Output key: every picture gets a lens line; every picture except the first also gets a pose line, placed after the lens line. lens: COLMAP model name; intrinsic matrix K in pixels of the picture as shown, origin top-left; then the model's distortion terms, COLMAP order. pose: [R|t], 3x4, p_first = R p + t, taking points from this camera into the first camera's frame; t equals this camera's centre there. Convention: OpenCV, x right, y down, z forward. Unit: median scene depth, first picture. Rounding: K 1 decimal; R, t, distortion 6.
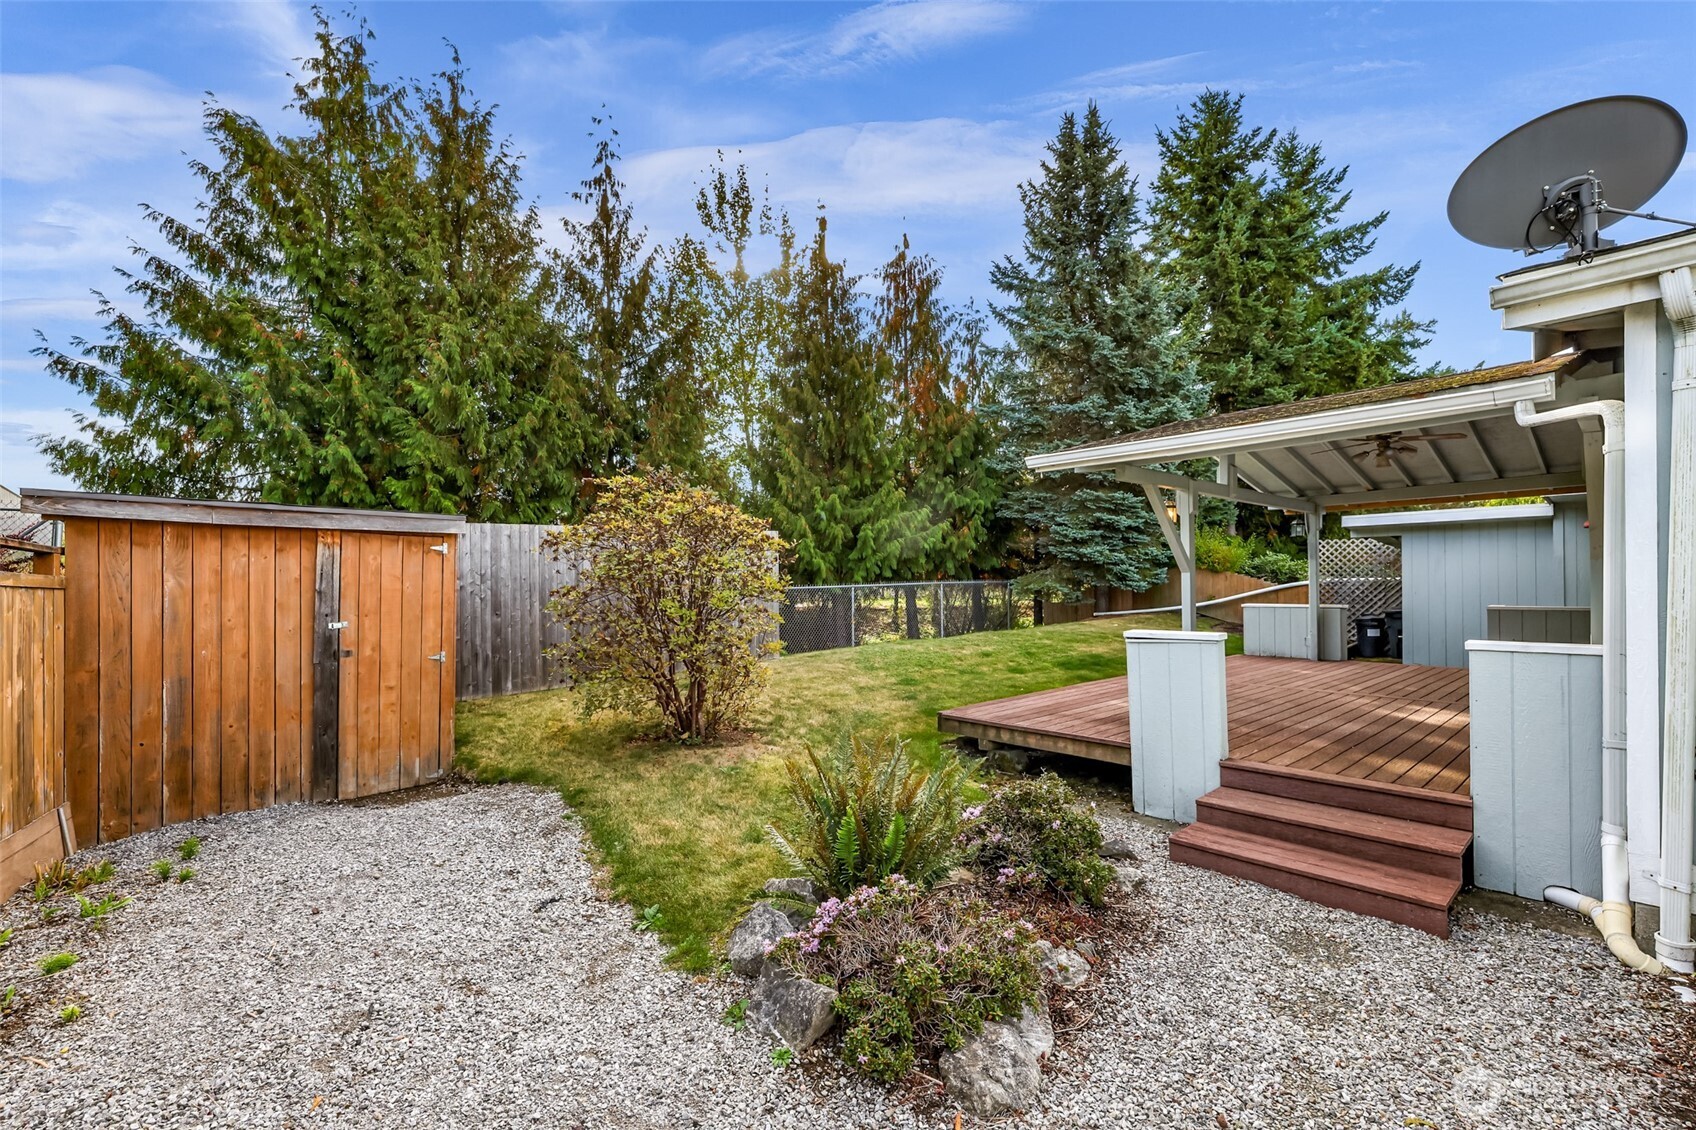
lens RADIAL K [[745.4, 0, 826.3], [0, 745.4, 577.0], [0, 0, 1]] dist [-0.000465, -0.000713]
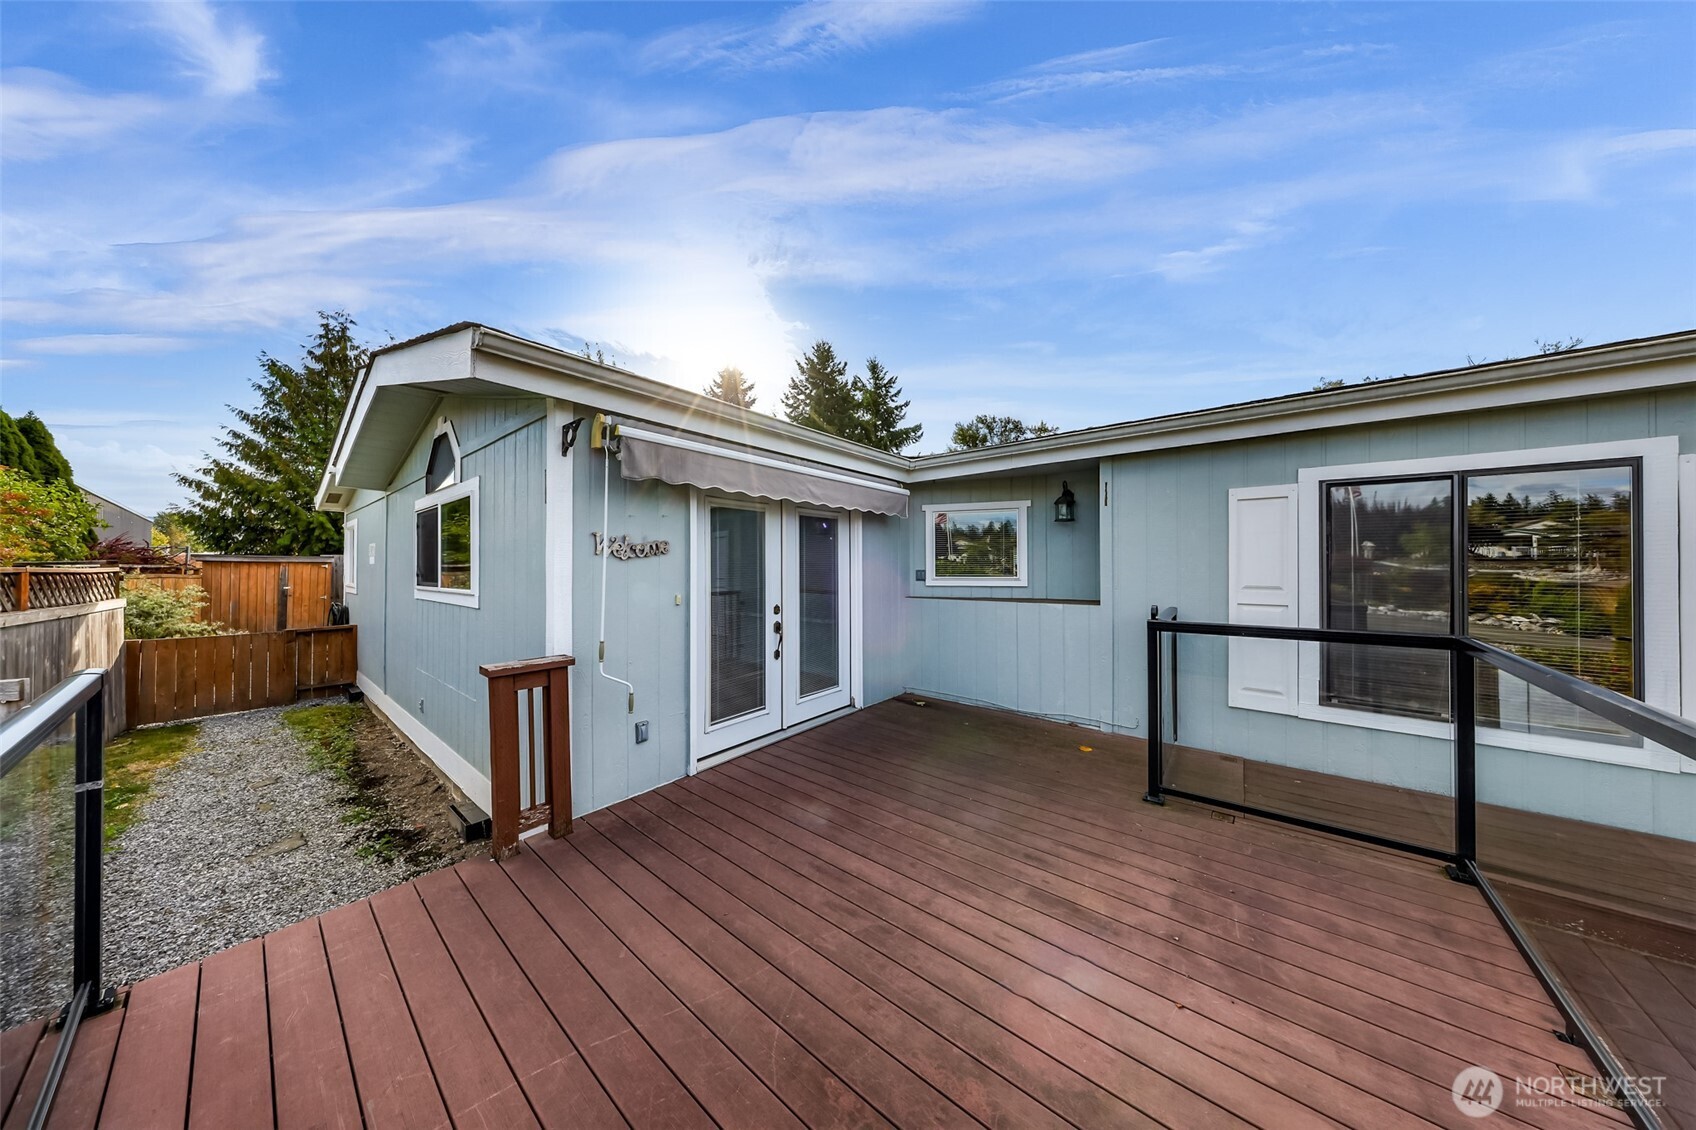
lens RADIAL K [[486.6, 0, 846.2], [0, 486.6, 559.8], [0, 0, 1]] dist [-0.003492, 0.000091]
pose [[0.985921, 0.008906, 0.166977, 0.728808], [-0.008121, 0.999953, -0.005383, -0.036364], [-0.167017, 0.003951, 0.985946, -0.796501]]
